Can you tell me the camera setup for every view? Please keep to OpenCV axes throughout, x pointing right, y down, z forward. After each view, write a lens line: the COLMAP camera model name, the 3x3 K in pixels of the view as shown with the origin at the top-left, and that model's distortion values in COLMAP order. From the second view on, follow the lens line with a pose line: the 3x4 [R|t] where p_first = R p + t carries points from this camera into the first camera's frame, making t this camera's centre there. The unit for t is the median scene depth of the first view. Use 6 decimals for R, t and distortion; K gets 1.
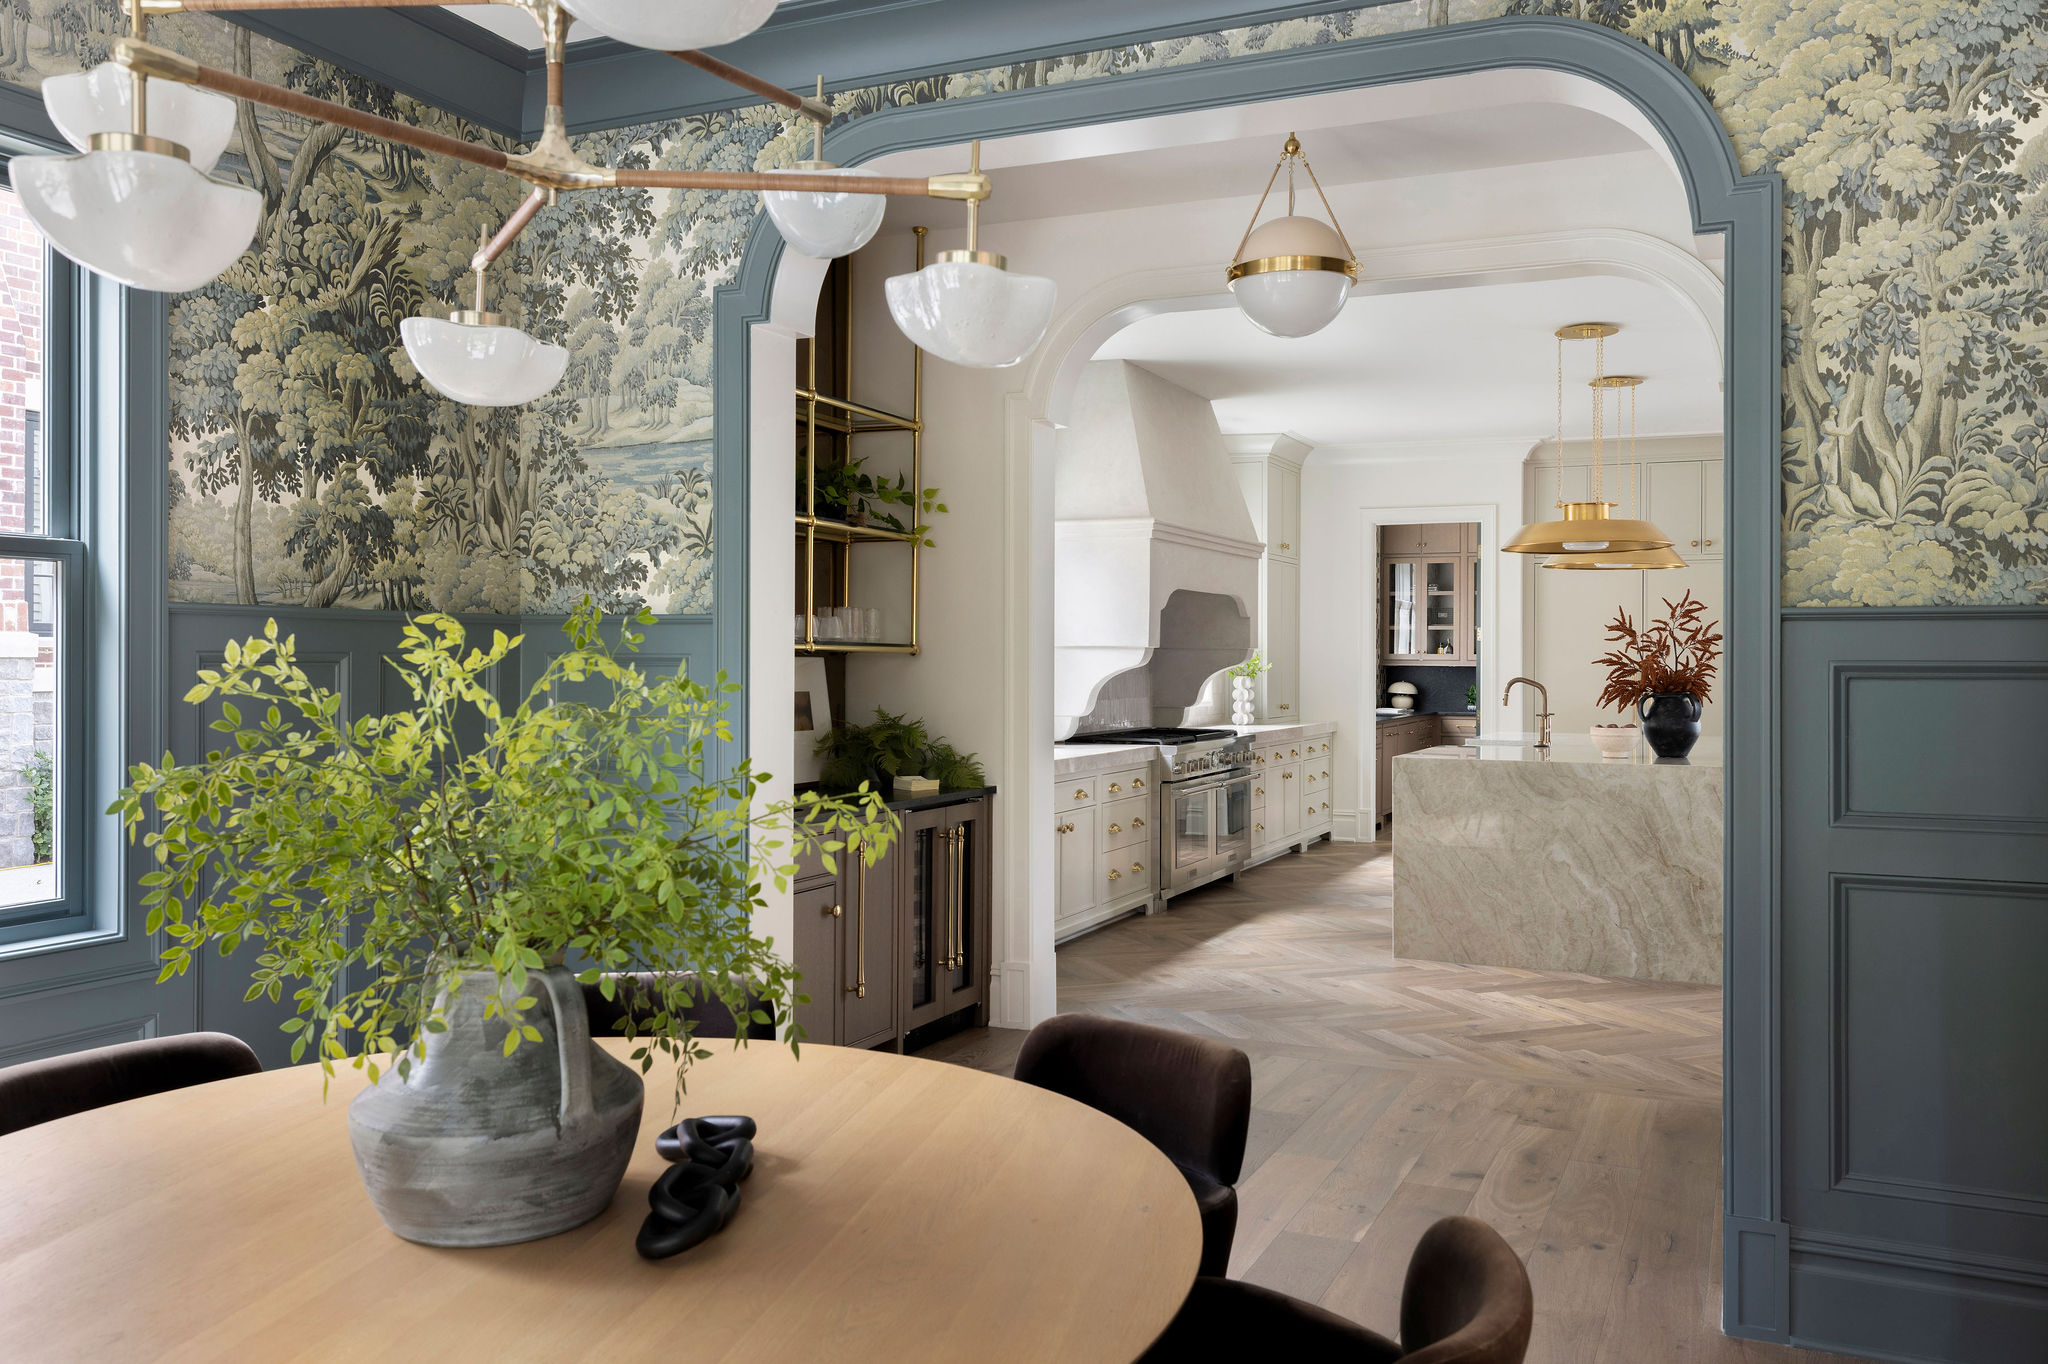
lens RADIAL K [[1598.7, 0, 1029.8], [0, 1598.7, 676.2], [0, 0, 1]] dist [-0.003451, -0.001024]
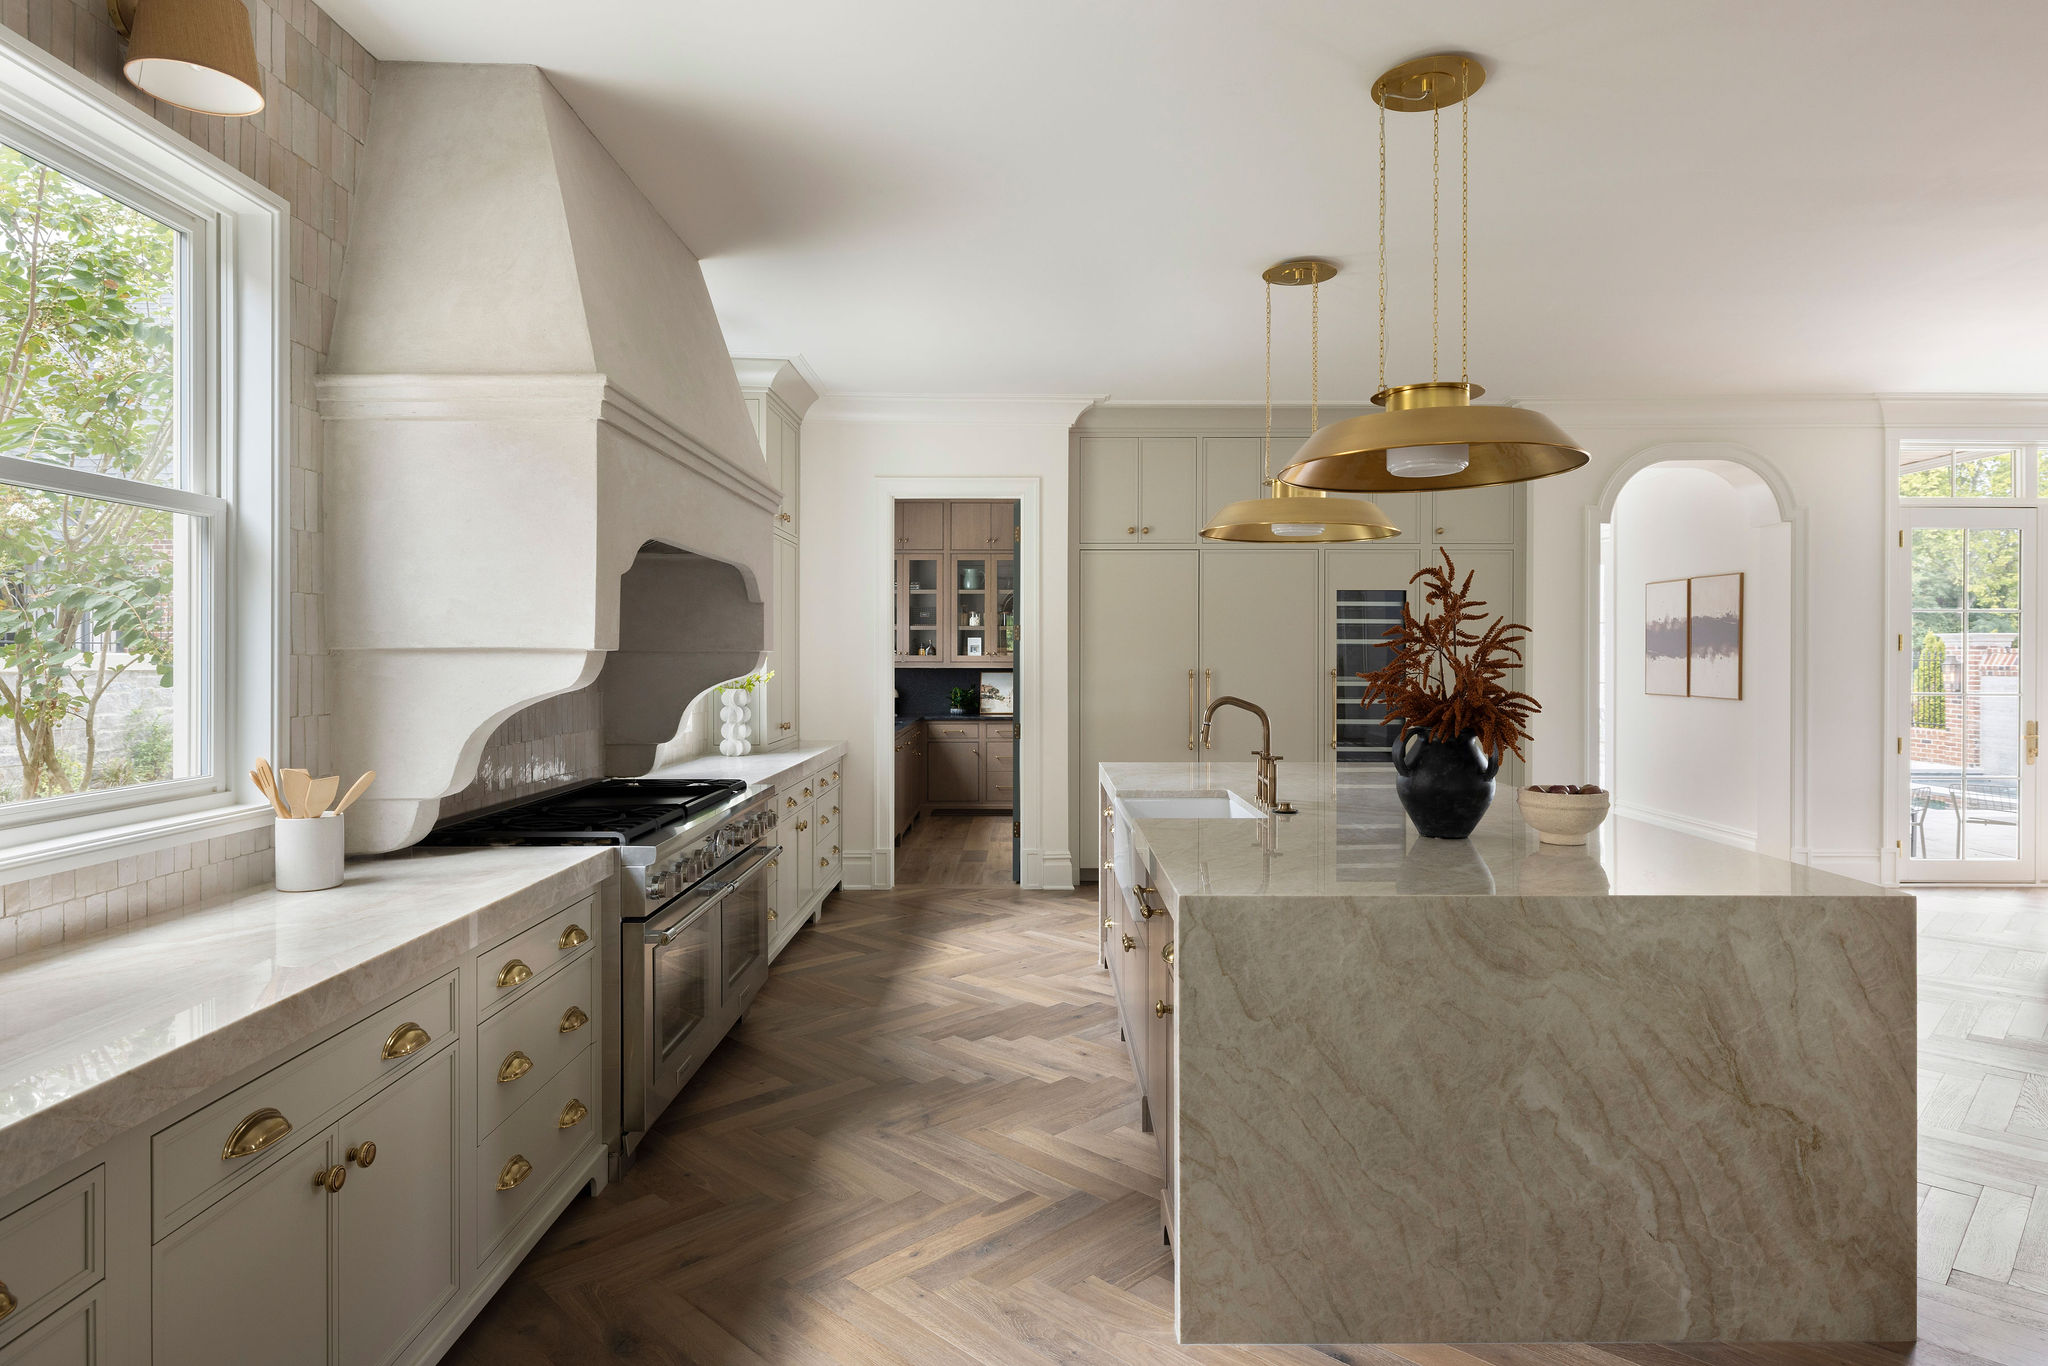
lens RADIAL K [[1181.3, 0, 1050.2], [0, 1181.3, 656.8], [0, 0, 1]] dist [-0.016228, -0.001968]
pose [[0.904314, -0.002193, 0.426863, 0.056000], [0.006711, 0.999936, -0.009078, -0.013985], [-0.426816, 0.011074, 0.904271, 0.740729]]
